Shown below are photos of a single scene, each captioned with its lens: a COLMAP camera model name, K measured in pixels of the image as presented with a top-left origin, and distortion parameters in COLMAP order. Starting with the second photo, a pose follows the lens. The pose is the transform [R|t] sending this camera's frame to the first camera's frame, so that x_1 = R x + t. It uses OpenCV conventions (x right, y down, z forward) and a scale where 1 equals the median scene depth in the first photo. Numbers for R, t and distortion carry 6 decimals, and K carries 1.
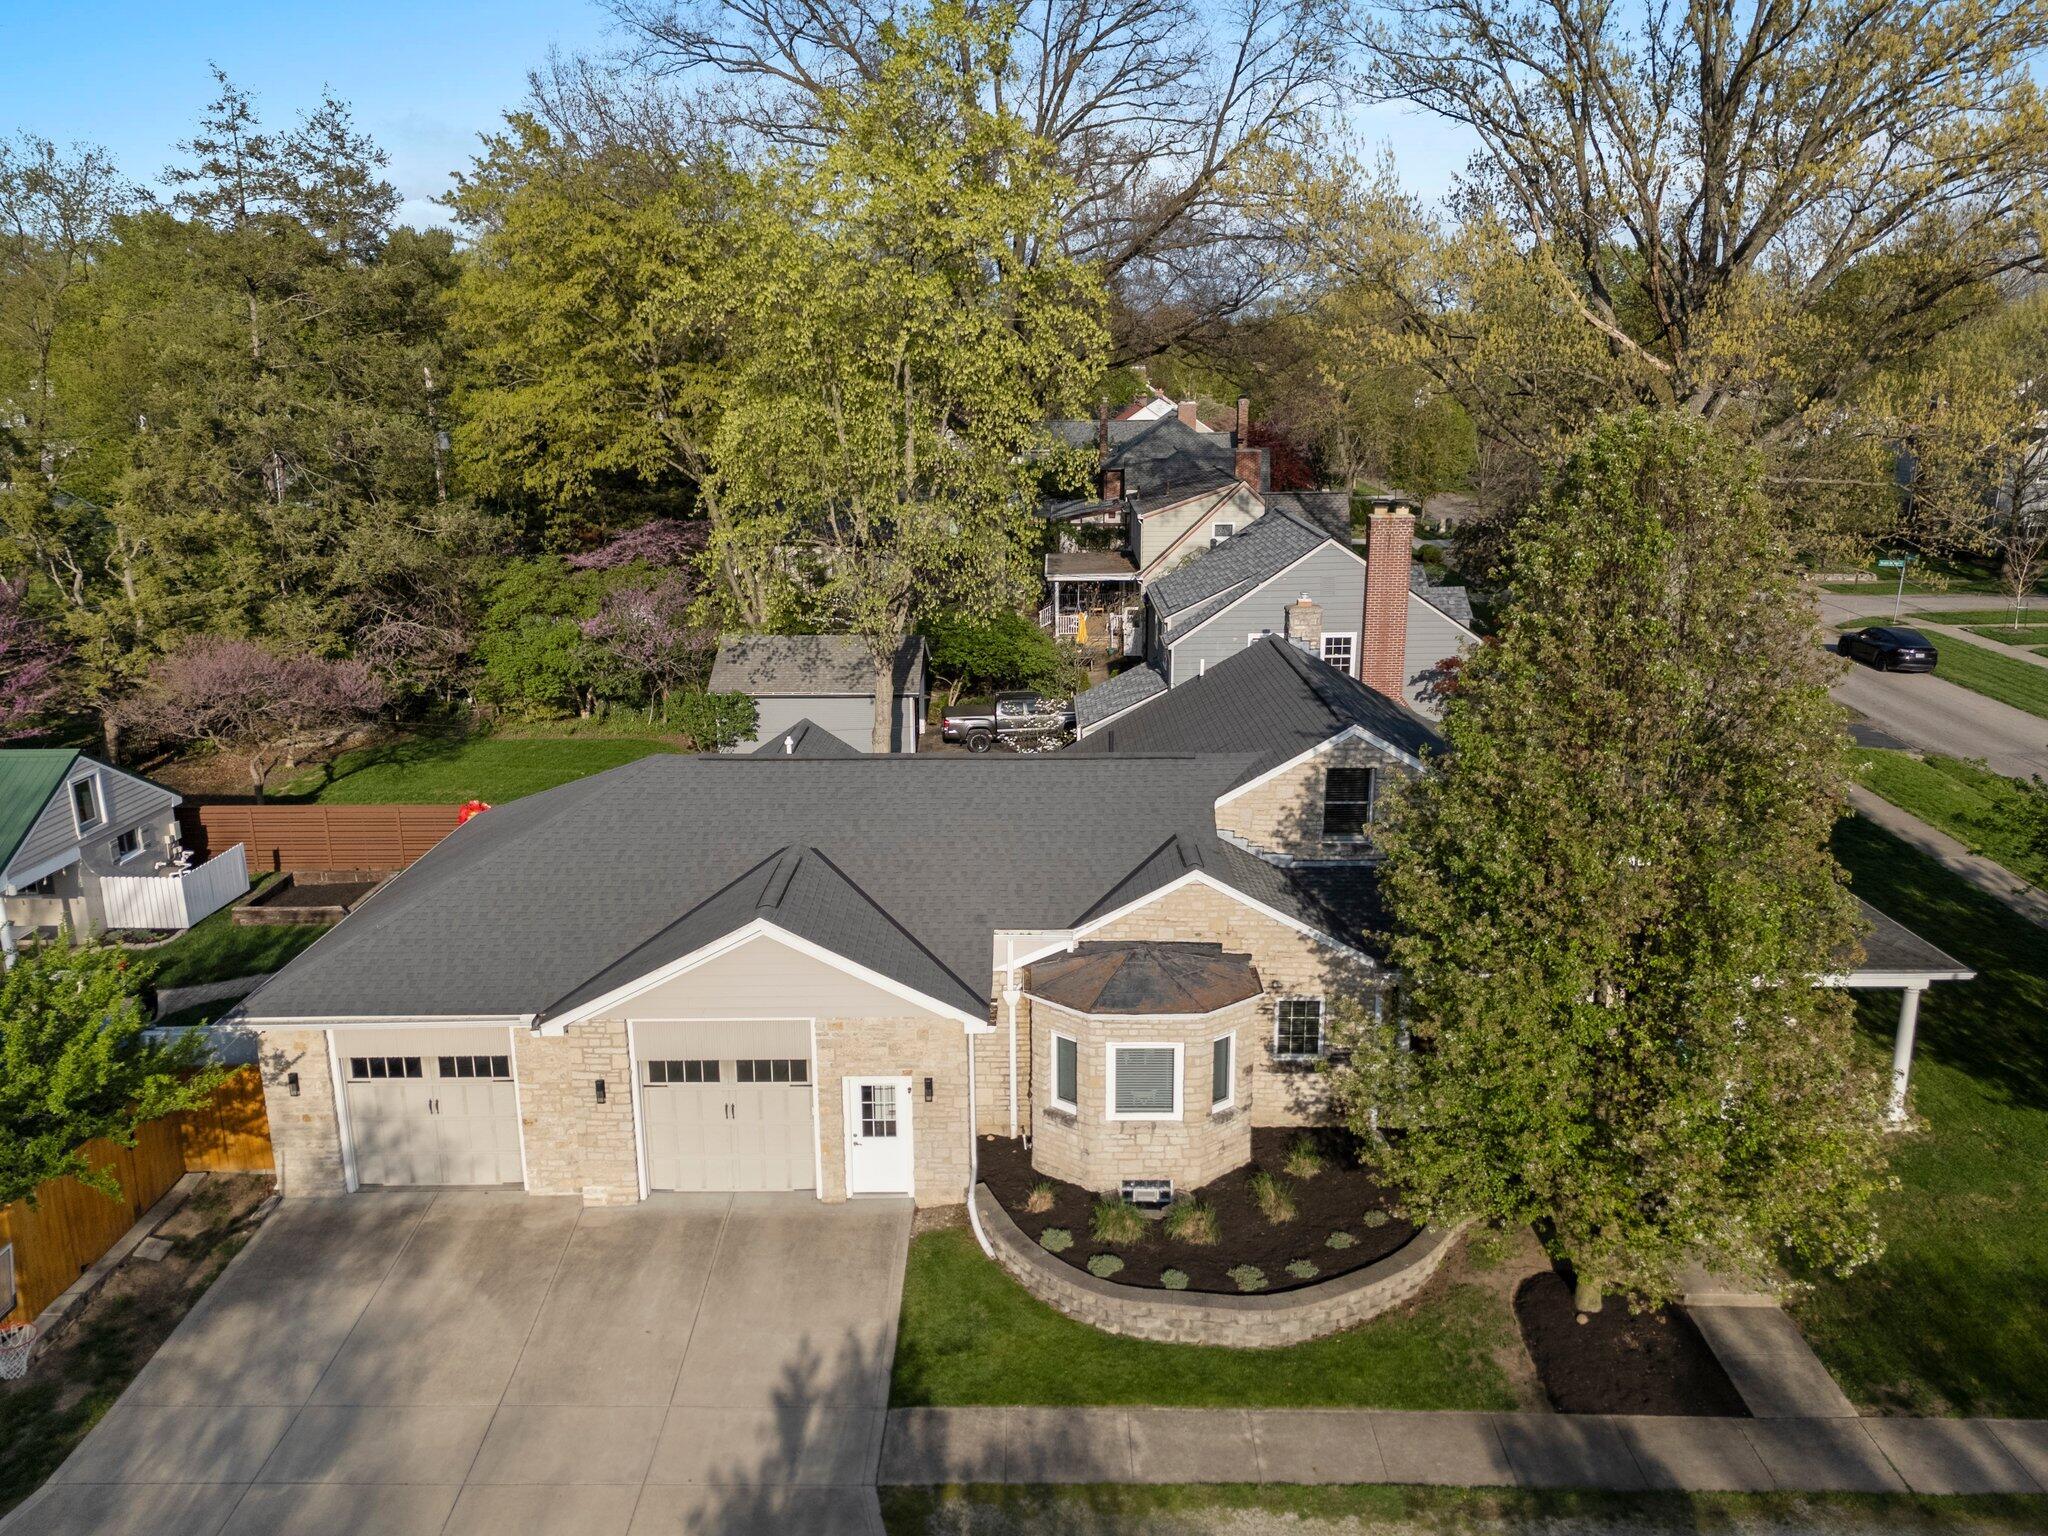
lens RADIAL K [[1524.9, 0, 1032.1], [0, 1524.9, 763.2], [0, 0, 1]] dist [0.041203, -0.026190]
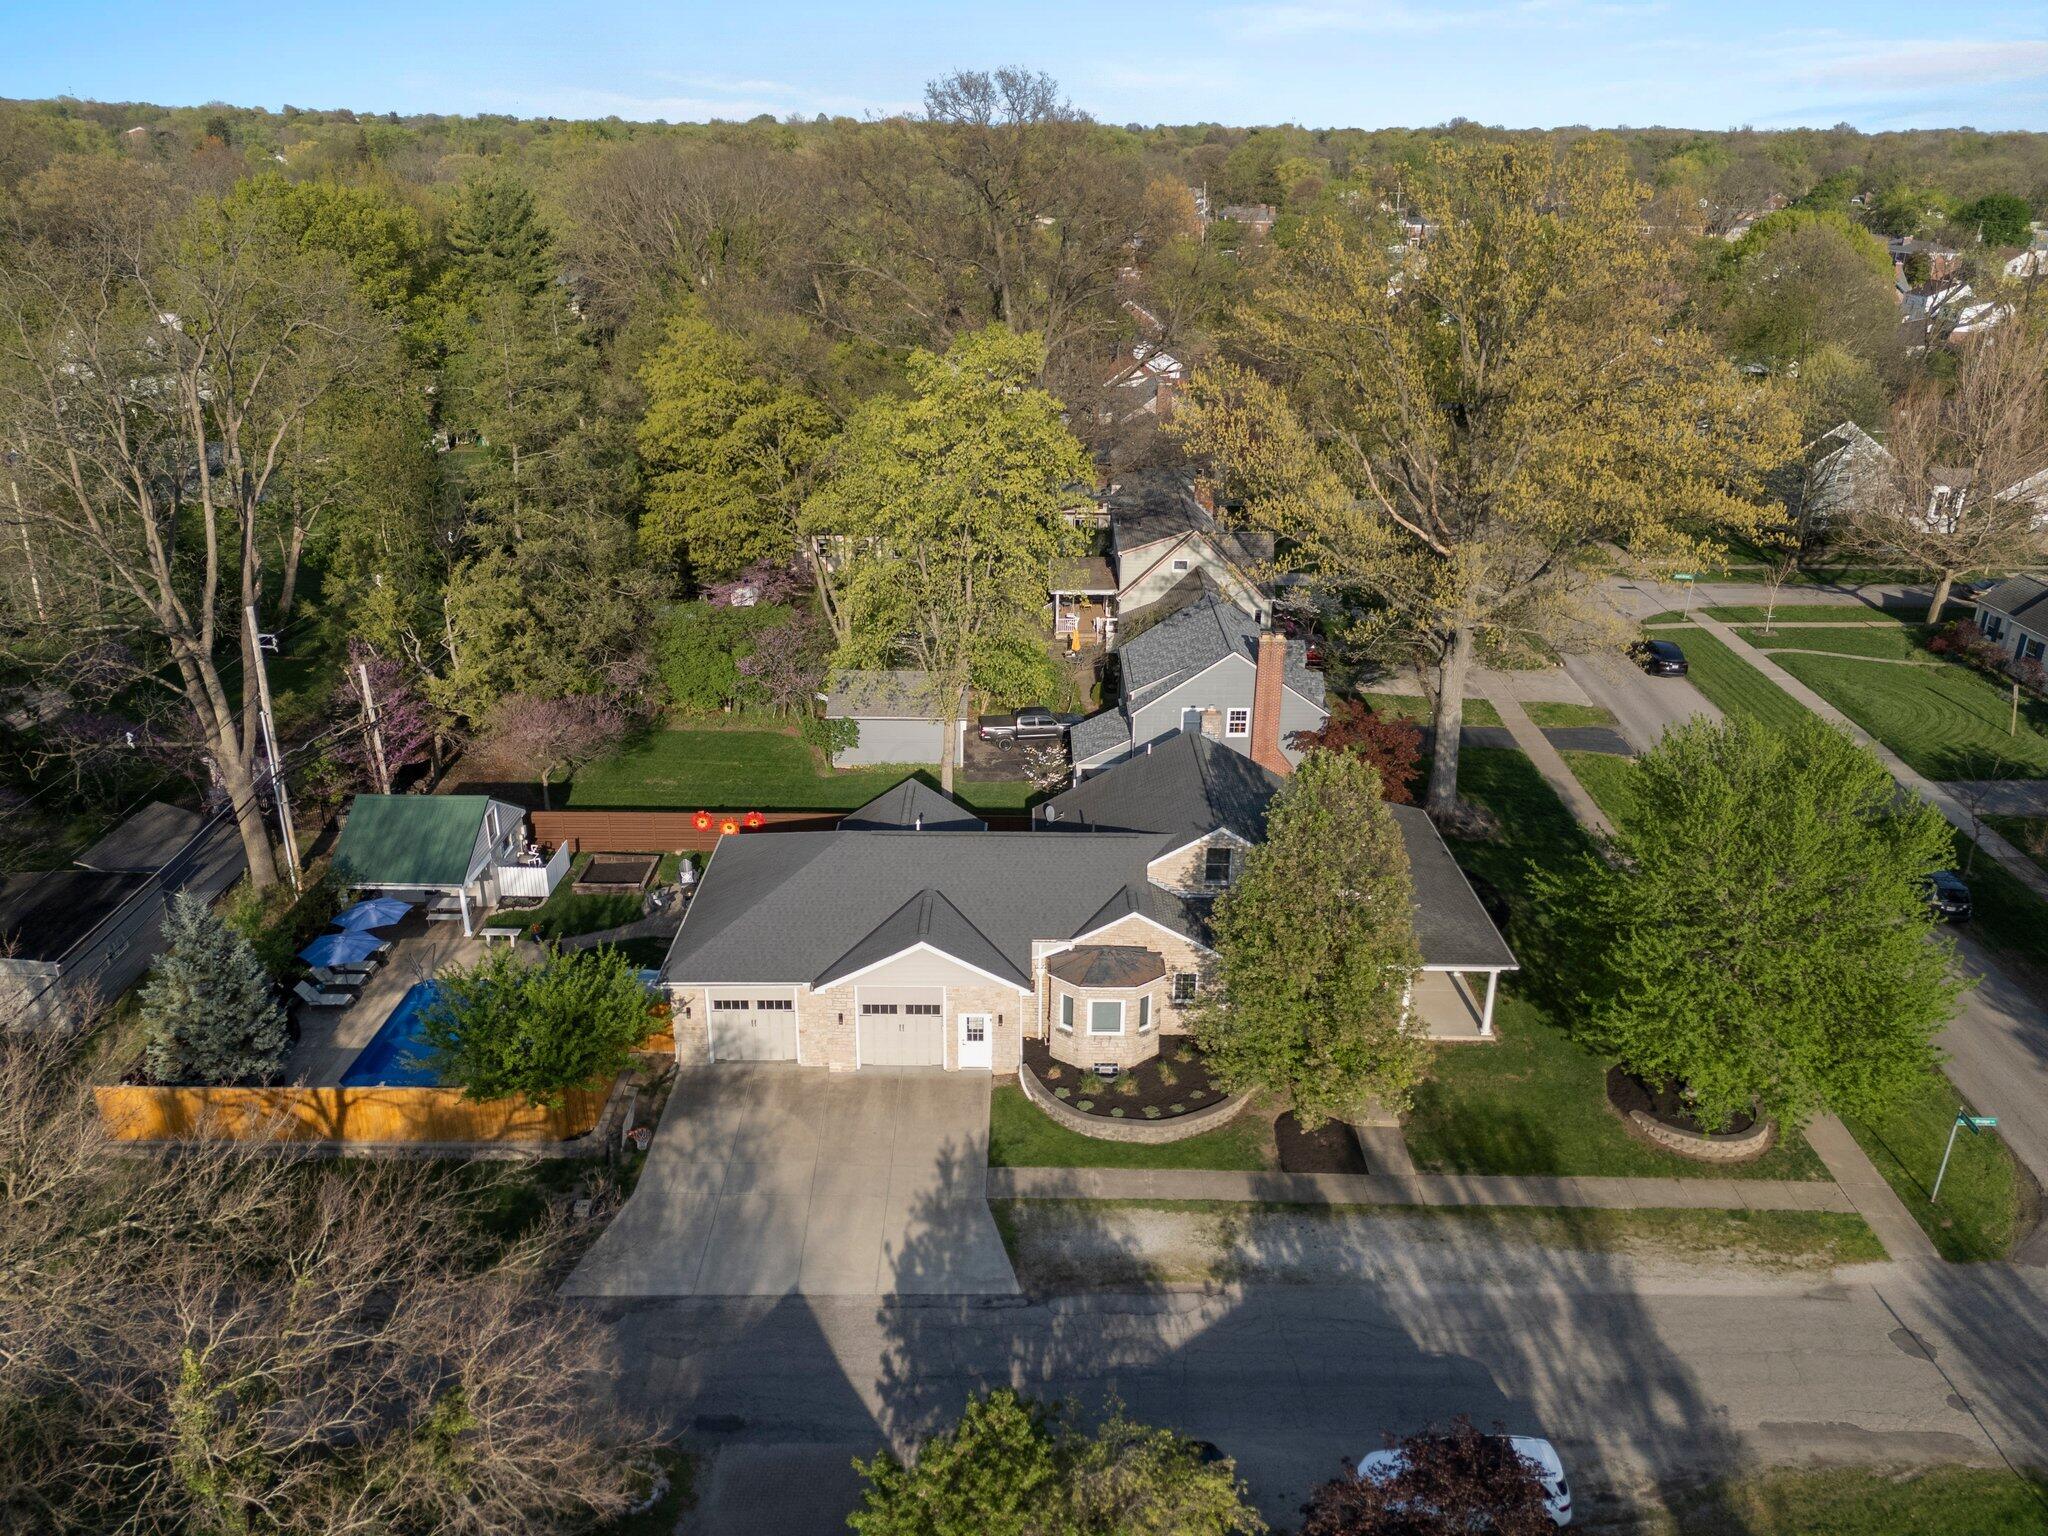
lens RADIAL K [[1504.6, 0, 1032.4], [0, 1504.6, 771.8], [0, 0, 1]] dist [0.074751, -0.076678]
pose [[0.999877, 0.012156, 0.009919, -0.048581], [-0.013367, 0.991041, 0.132890, -0.380341], [-0.008215, -0.133007, 0.991081, -0.946190]]
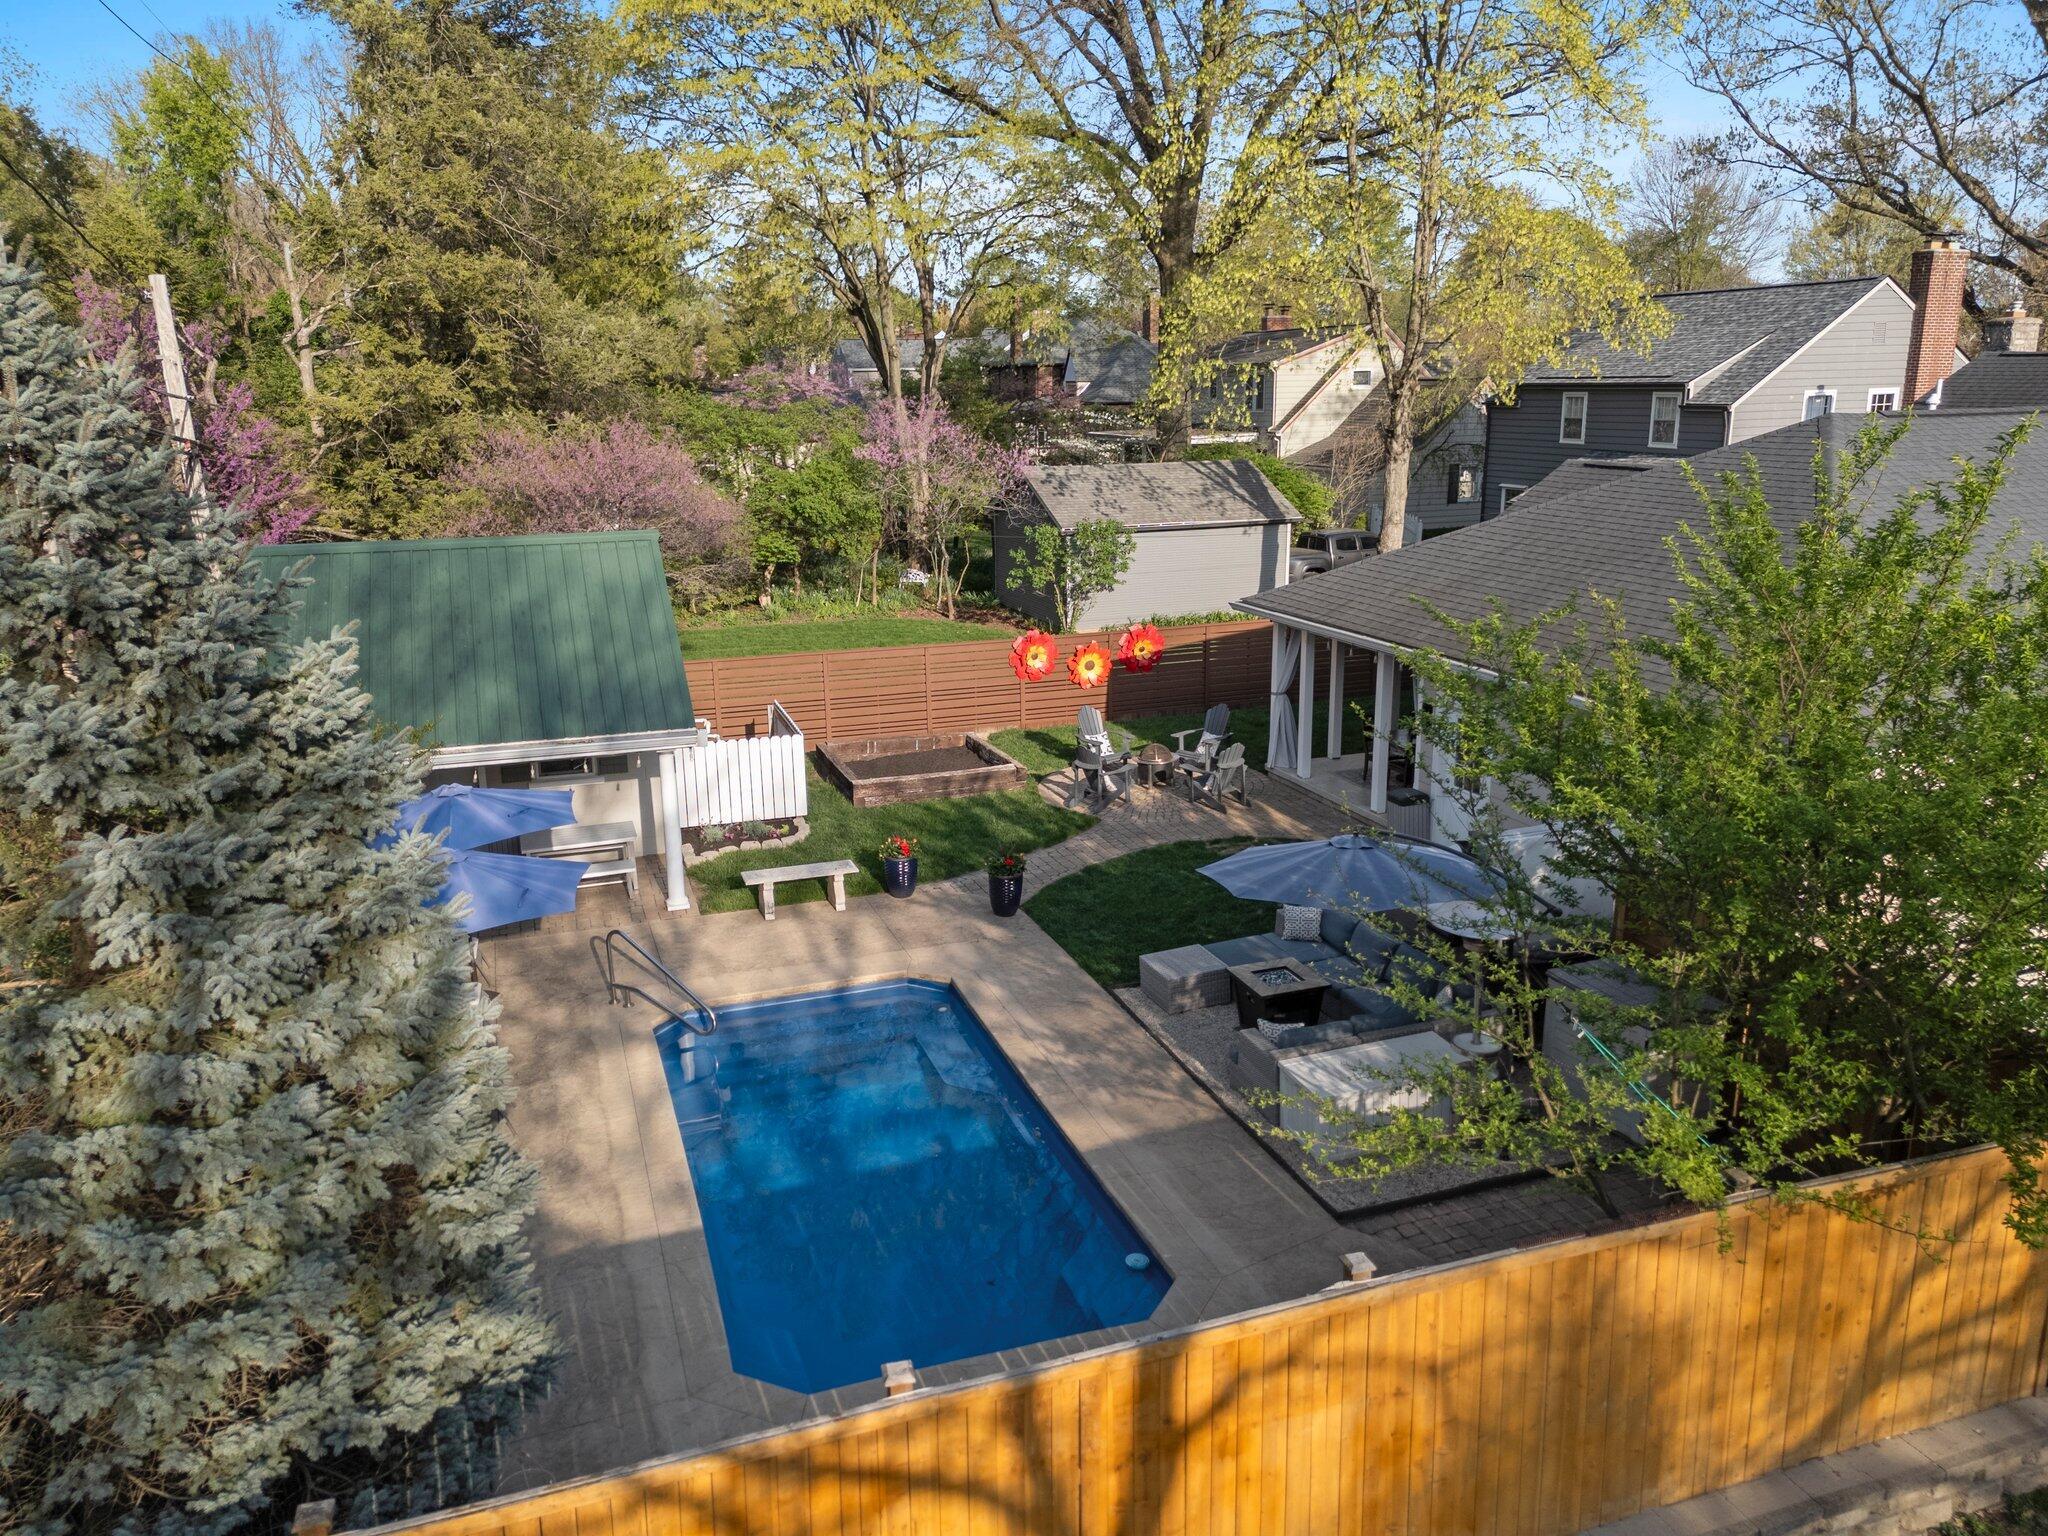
lens RADIAL K [[1504.6, 0, 1032.4], [0, 1504.6, 771.8], [0, 0, 1]] dist [0.074751, -0.076678]
pose [[0.940881, -0.093907, 0.325461, -0.971352], [0.095095, 0.995392, 0.012296, 0.132434], [-0.325116, 0.019380, 0.945476, 0.544876]]
